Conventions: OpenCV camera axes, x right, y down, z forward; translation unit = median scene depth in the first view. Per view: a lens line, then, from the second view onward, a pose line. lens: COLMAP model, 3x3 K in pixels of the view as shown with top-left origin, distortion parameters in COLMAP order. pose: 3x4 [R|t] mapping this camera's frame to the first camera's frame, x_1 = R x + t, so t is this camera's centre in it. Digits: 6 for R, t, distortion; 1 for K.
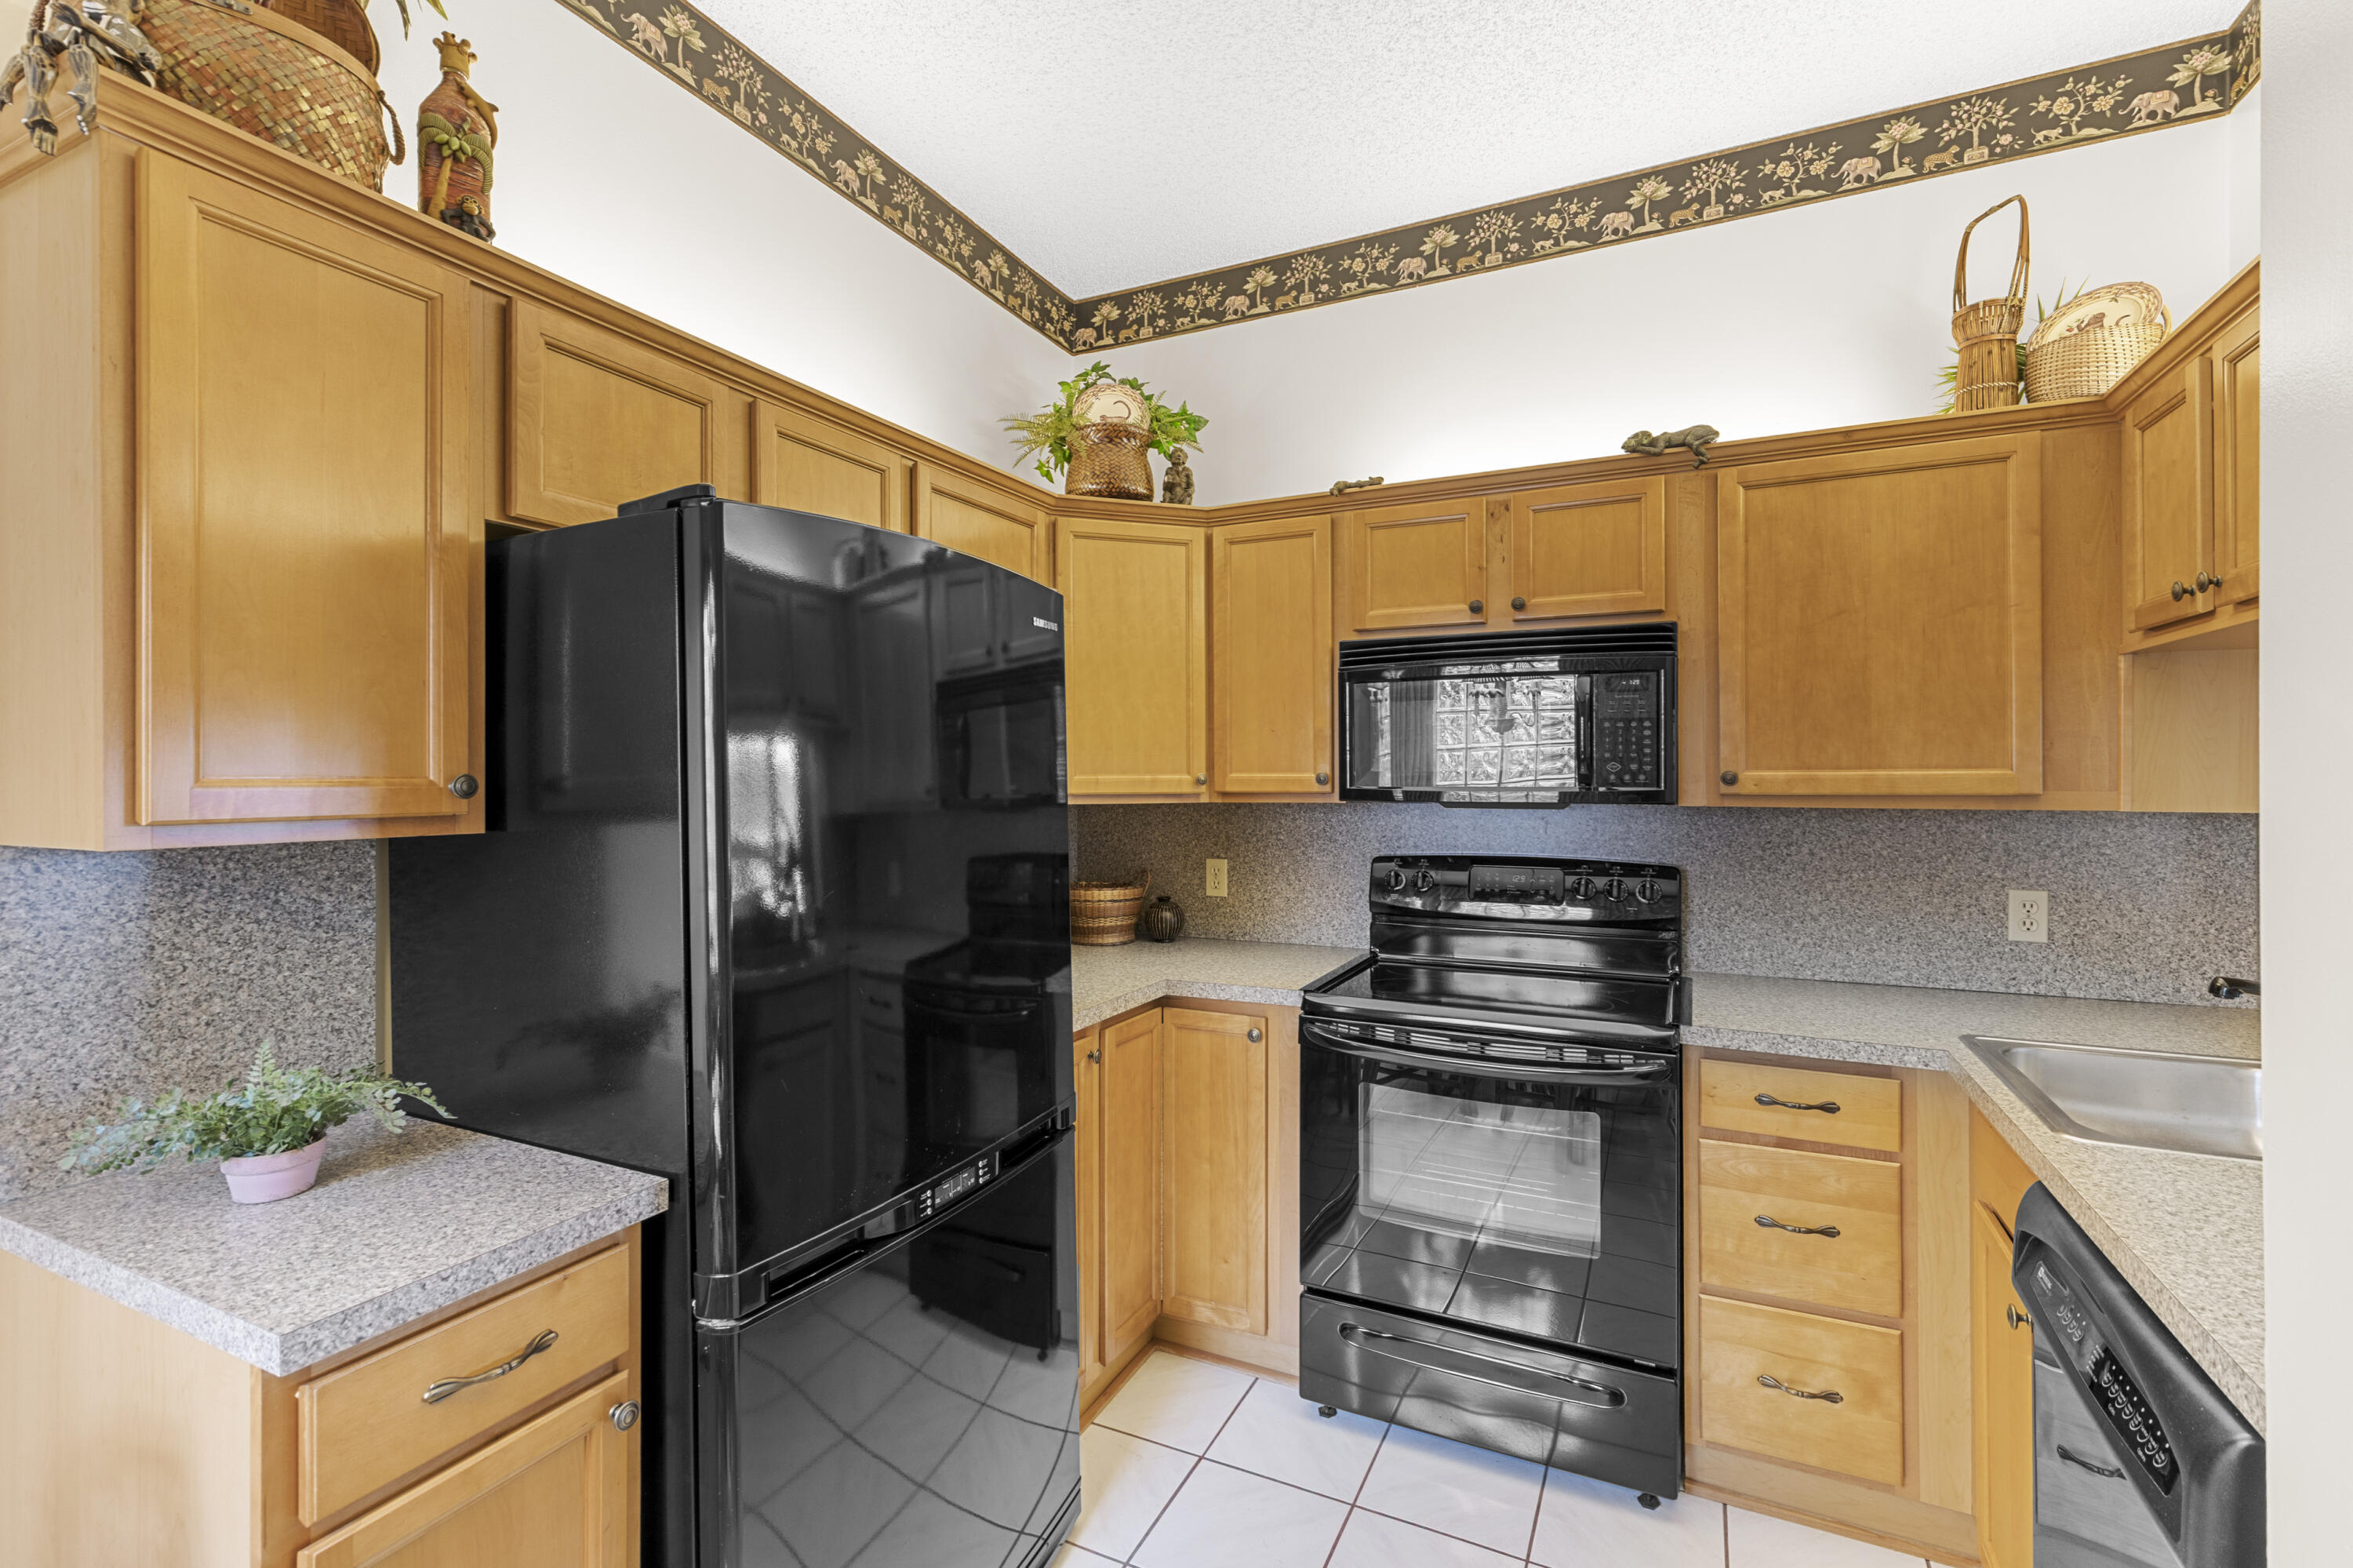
lens RADIAL K [[1053.9, 0, 1185.5], [0, 1053.9, 774.5], [0, 0, 1]] dist [0.005174, -0.000647]
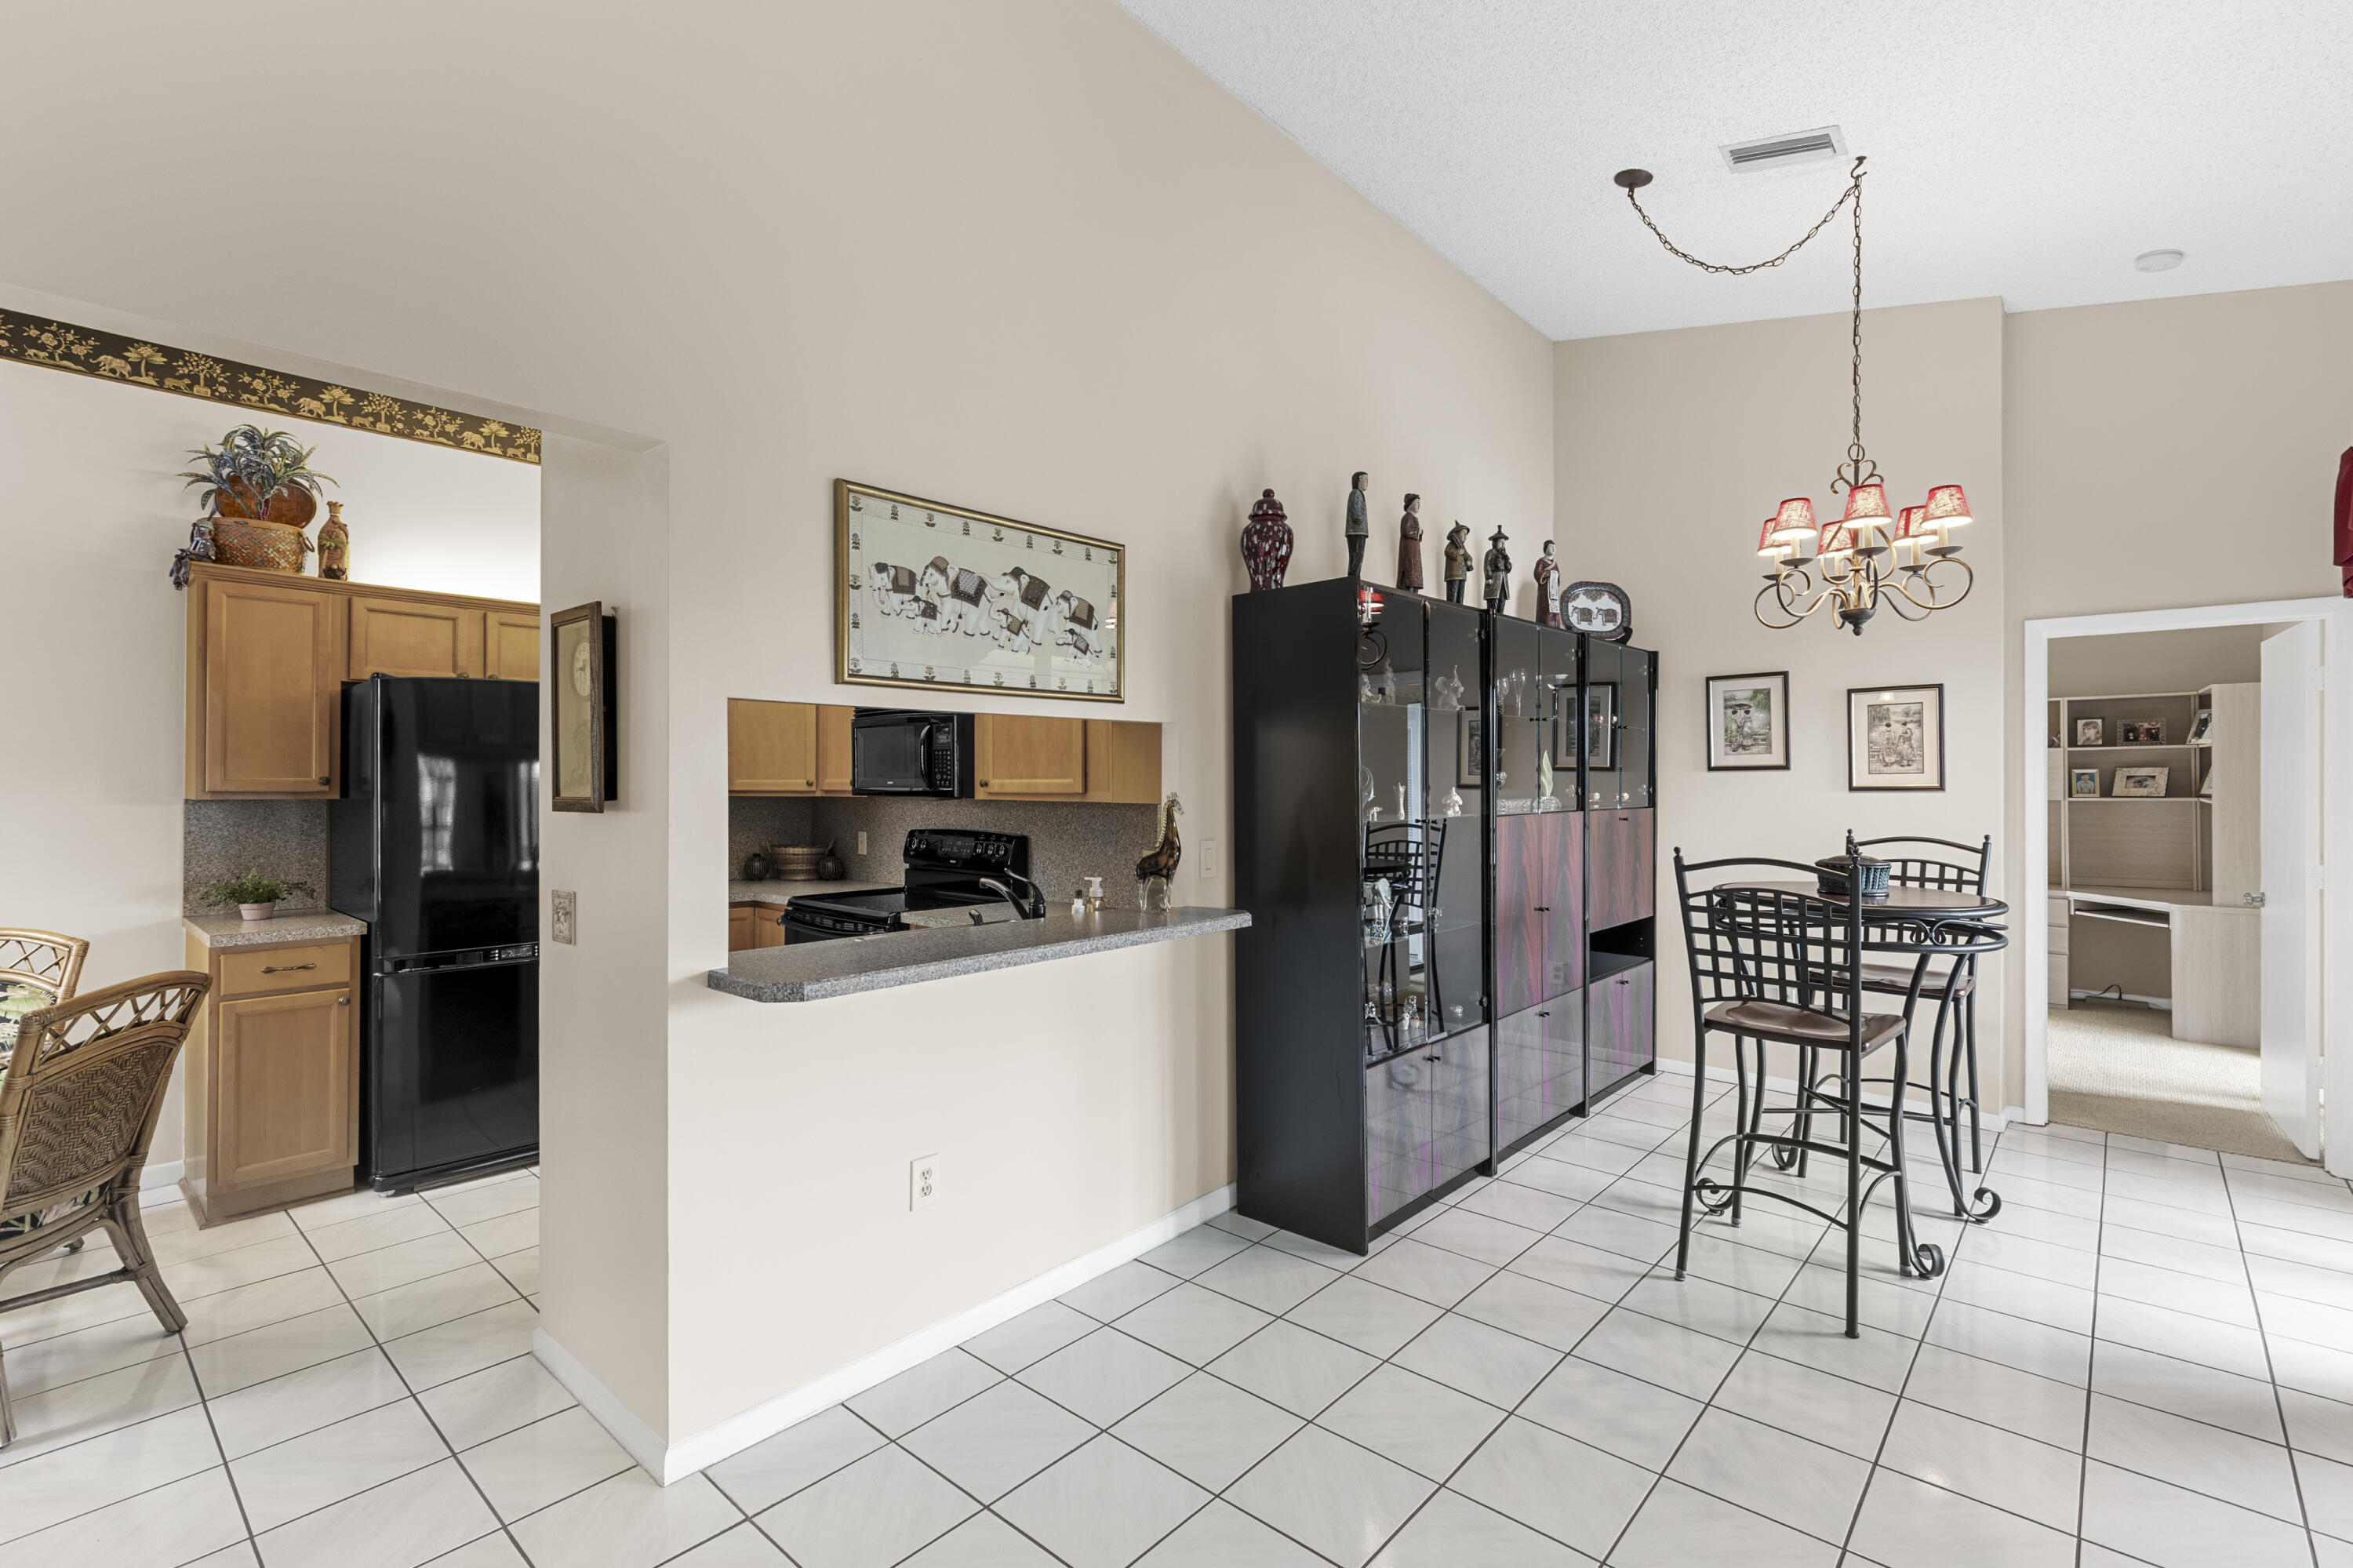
lens RADIAL K [[1064.7, 0, 1189.2], [0, 1064.7, 778.8], [0, 0, 1]] dist [0.007595, -0.000222]
pose [[0.963443, 0.005980, -0.267846, 1.328565], [-0.006699, 0.999976, -0.001772, -0.003450], [0.267829, 0.003502, 0.963460, -0.642261]]
